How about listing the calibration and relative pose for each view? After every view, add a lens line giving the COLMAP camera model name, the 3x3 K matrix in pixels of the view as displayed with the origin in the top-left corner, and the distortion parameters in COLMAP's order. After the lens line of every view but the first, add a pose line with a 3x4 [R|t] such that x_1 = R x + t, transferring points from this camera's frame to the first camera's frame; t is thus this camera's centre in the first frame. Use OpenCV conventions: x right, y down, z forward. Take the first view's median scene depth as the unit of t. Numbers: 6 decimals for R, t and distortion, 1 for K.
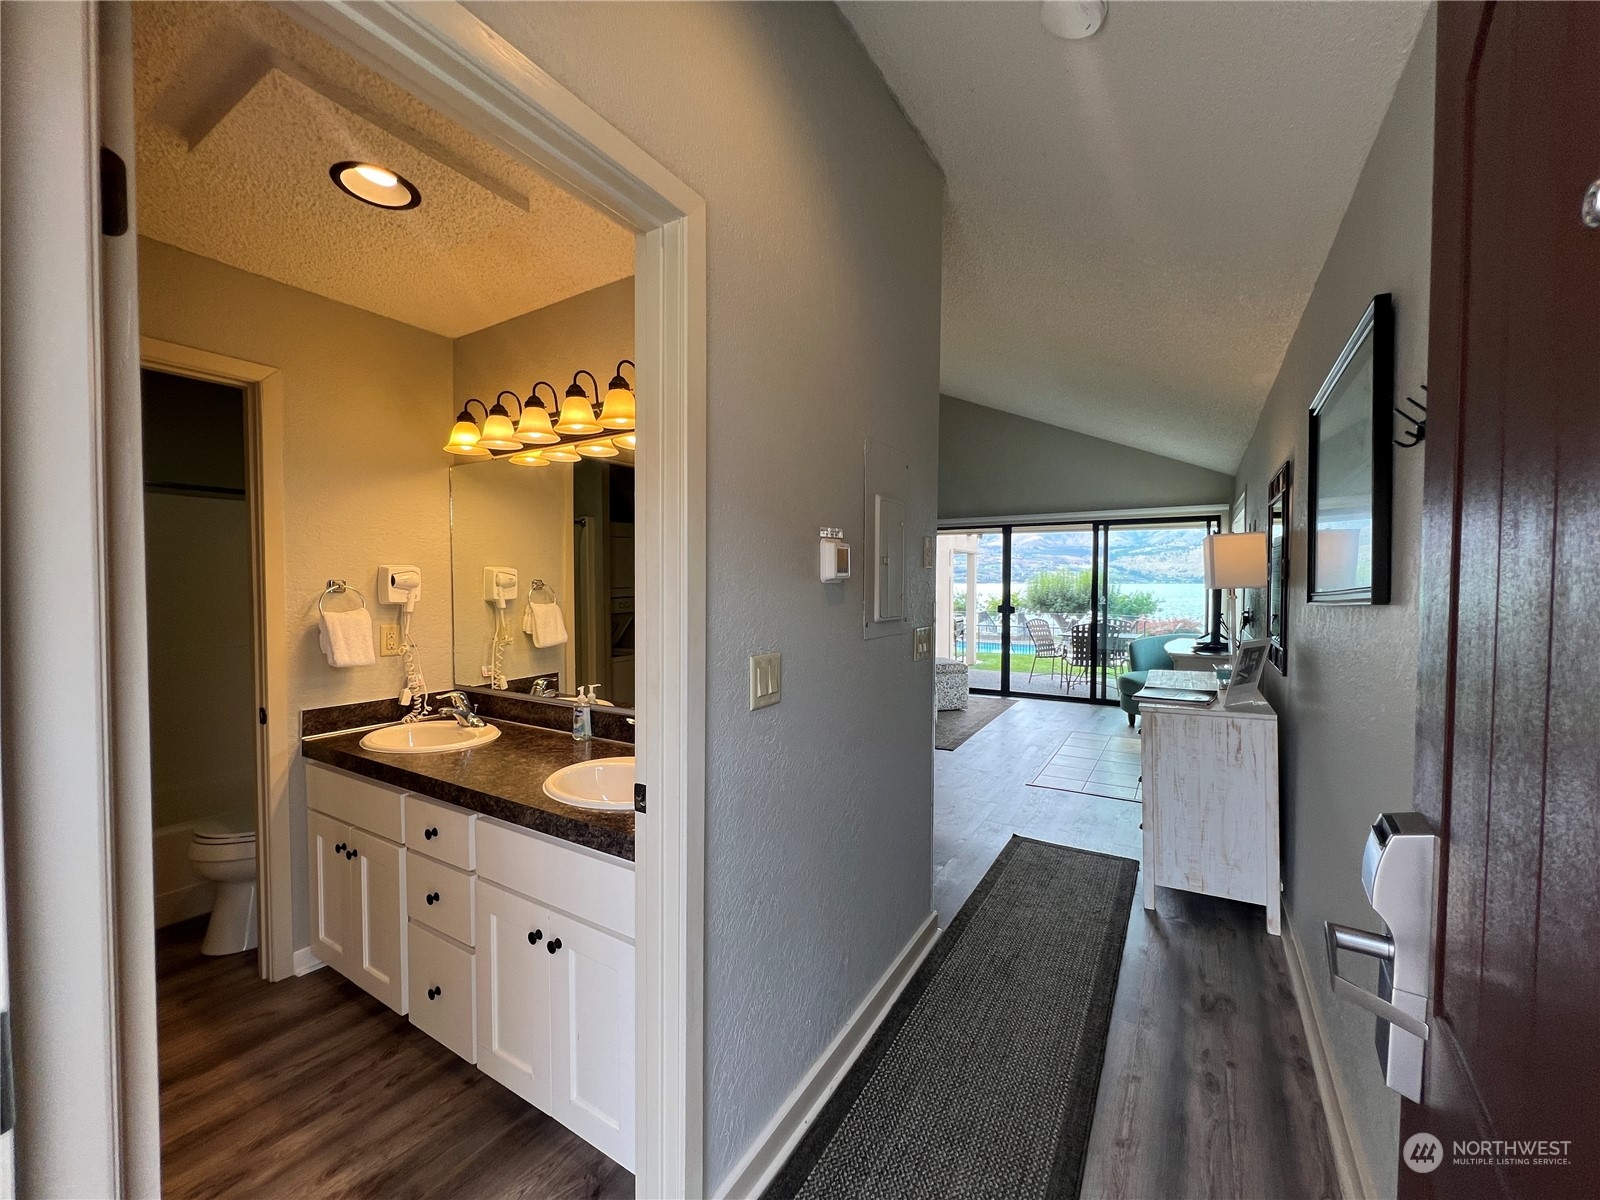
lens RADIAL K [[640.4, 0, 793.8], [0, 640.4, 597.9], [0, 0, 1]] dist [-0.002854, 0.000785]
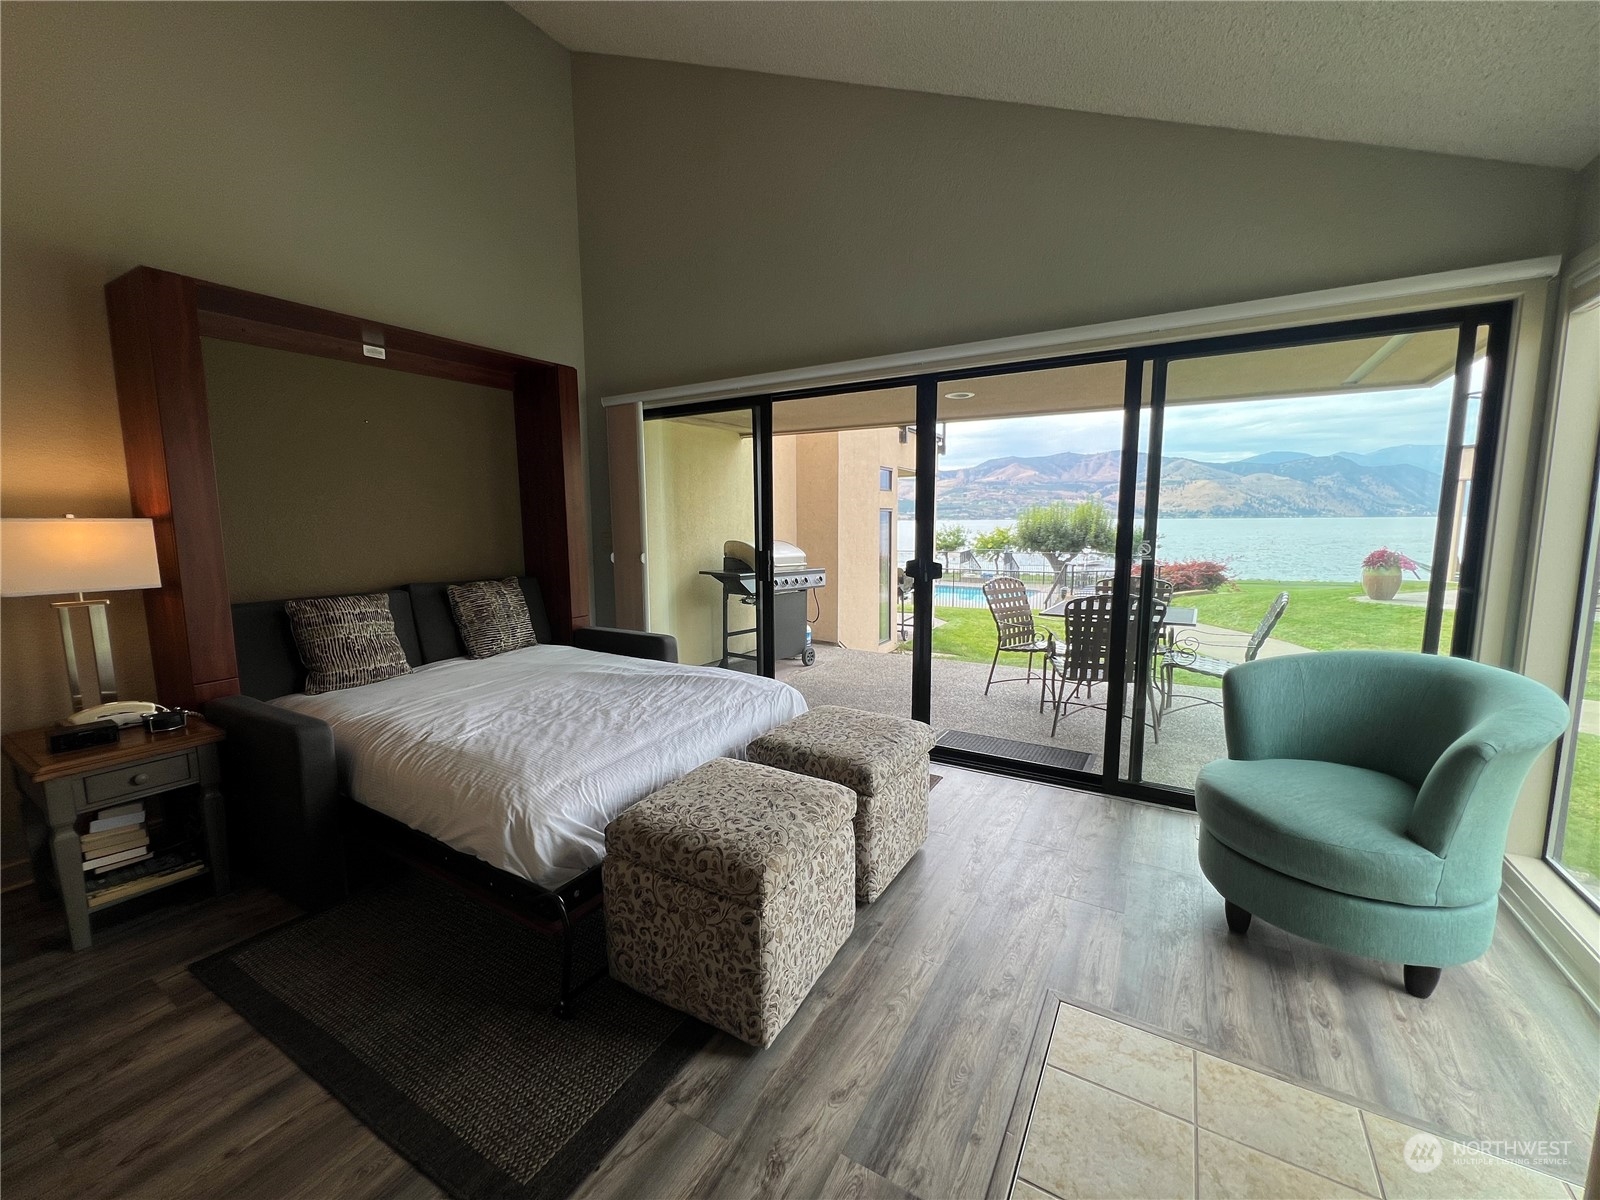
lens RADIAL K [[640.4, 0, 793.8], [0, 640.4, 597.9], [0, 0, 1]] dist [-0.002854, 0.000785]
pose [[0.999915, -0.008856, 0.009518, 0.718070], [0.007896, 0.995297, 0.096544, -0.020607], [-0.010328, -0.096460, 0.995283, 1.668778]]
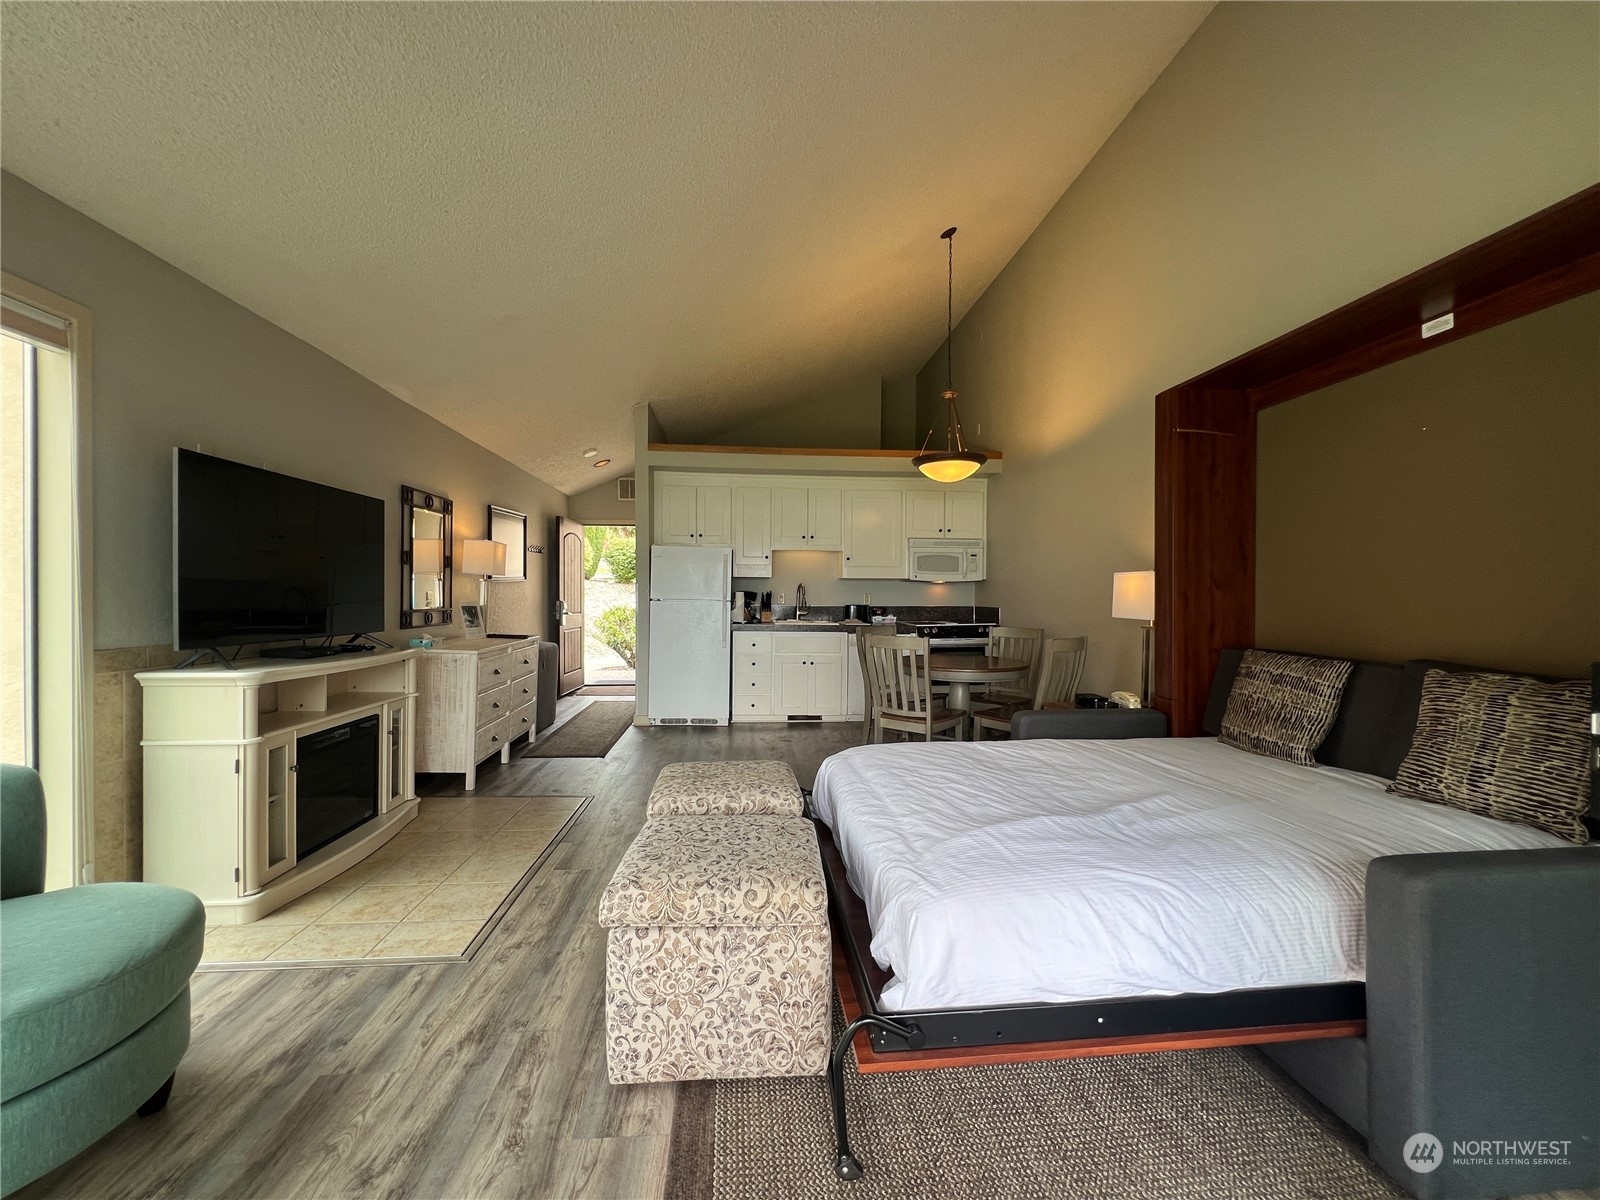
lens RADIAL K [[640.4, 0, 793.8], [0, 640.4, 597.9], [0, 0, 1]] dist [-0.002854, 0.000785]
pose [[-0.801511, -0.001772, -0.597977, 1.162922], [-0.022431, 0.999381, 0.027104, -0.017012], [0.597559, 0.035137, -0.801055, 3.229614]]
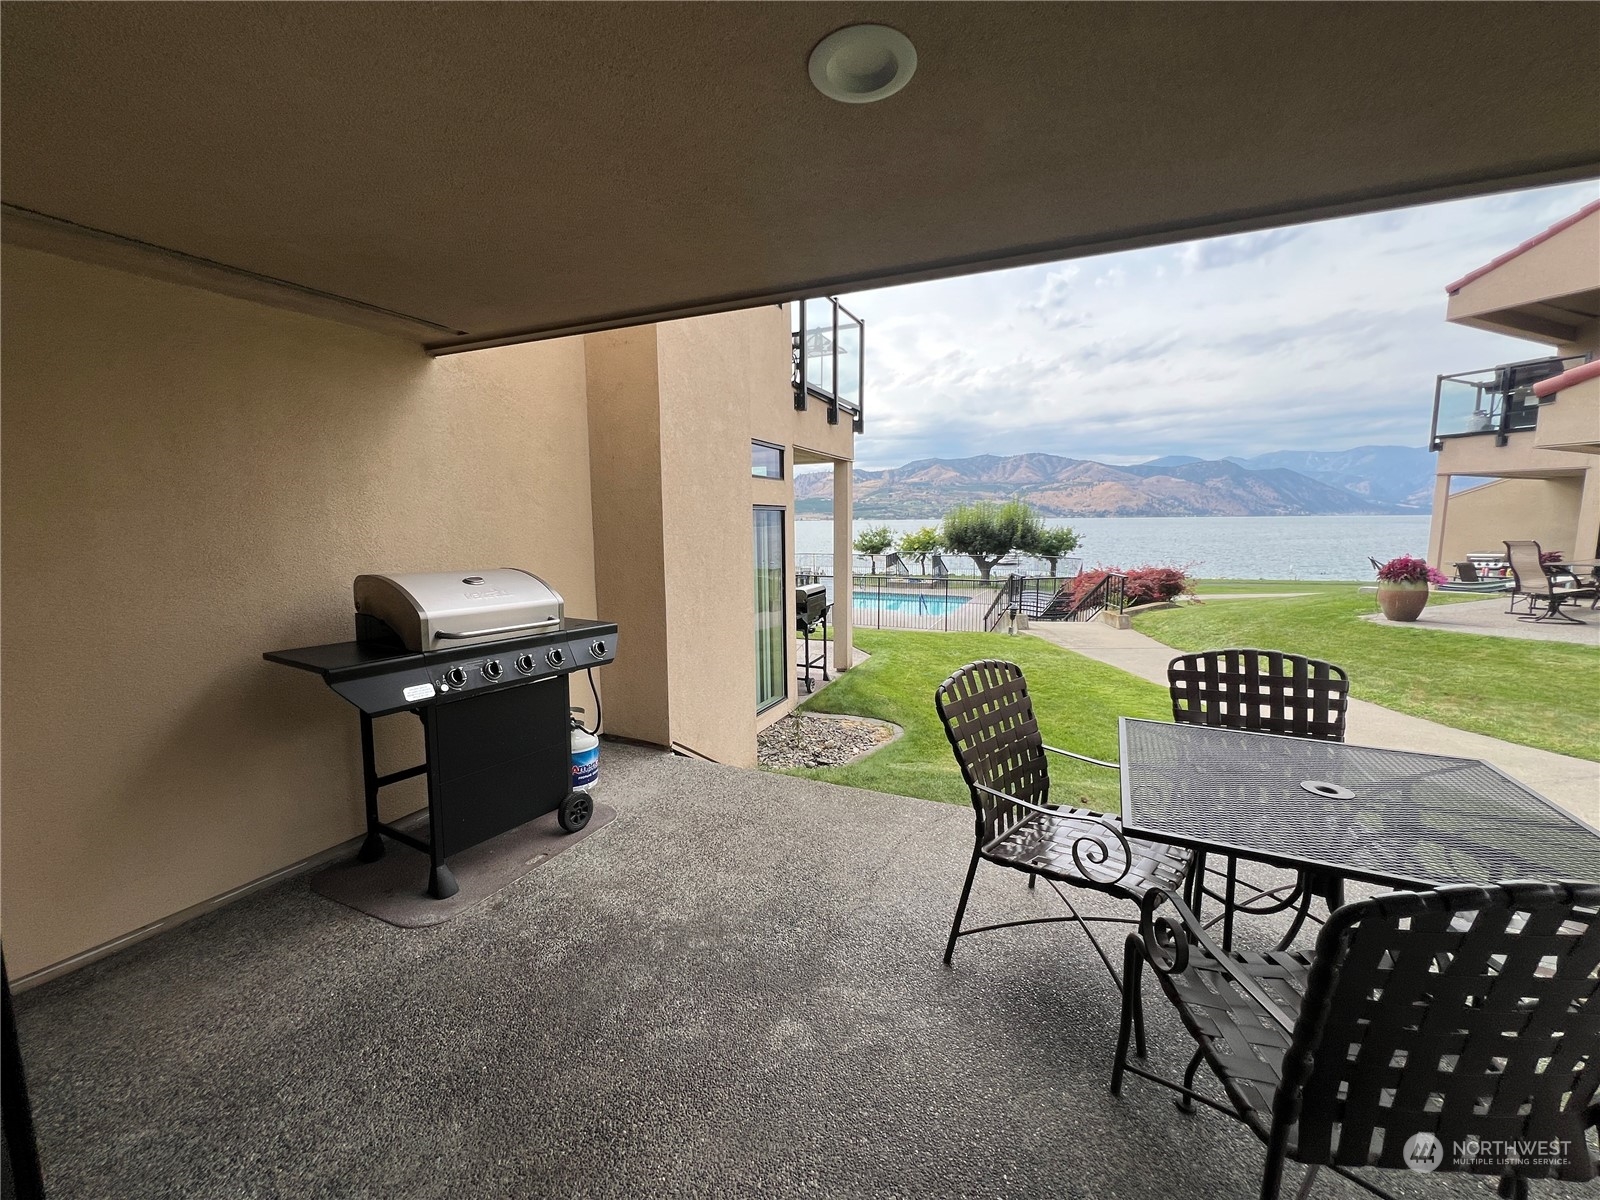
lens RADIAL K [[640.4, 0, 793.8], [0, 640.4, 597.9], [0, 0, 1]] dist [-0.002854, 0.000785]
pose [[0.992691, -0.024098, 0.118254, 1.062638], [0.012528, 0.995144, 0.097630, -0.059125], [-0.120033, -0.095435, 0.988172, 2.908029]]
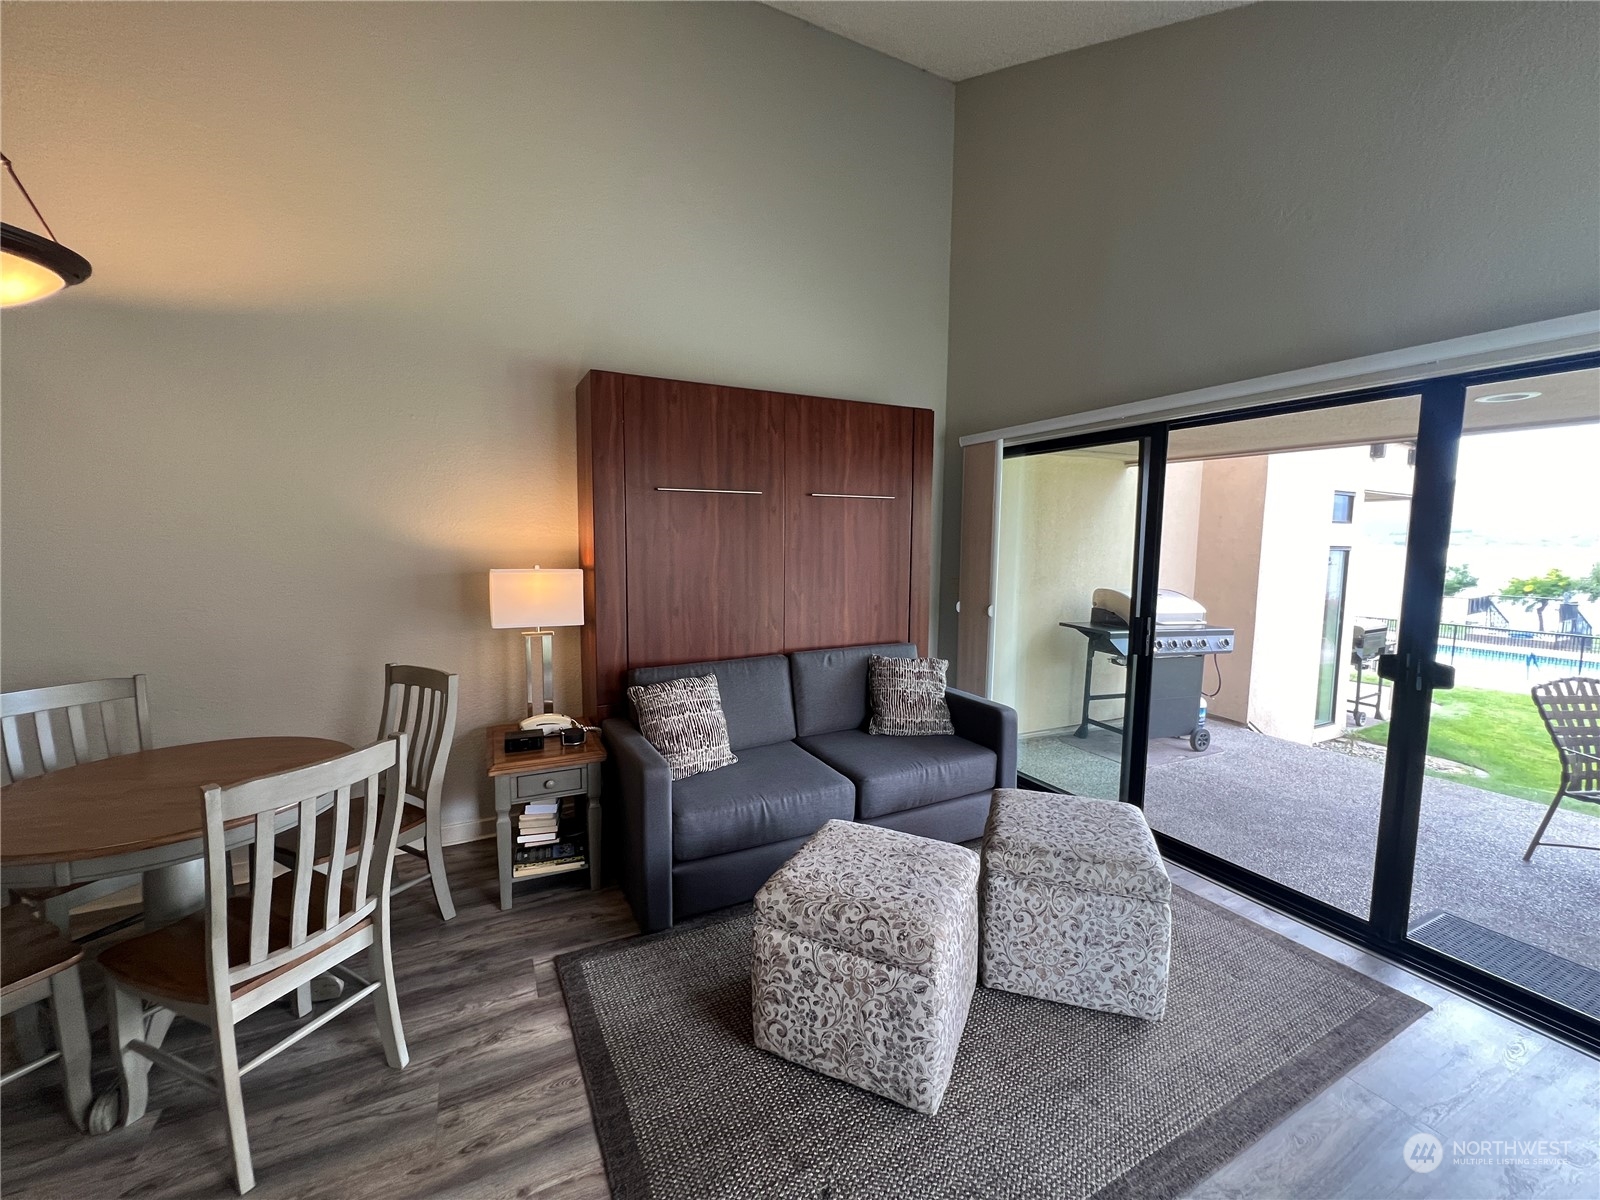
lens RADIAL K [[640.4, 0, 793.8], [0, 640.4, 597.9], [0, 0, 1]] dist [-0.002854, 0.000785]
pose [[0.853291, 0.056853, -0.518326, 0.725628], [-0.023272, 0.997200, 0.071068, -0.094044], [0.520915, -0.048579, 0.852225, 1.824071]]
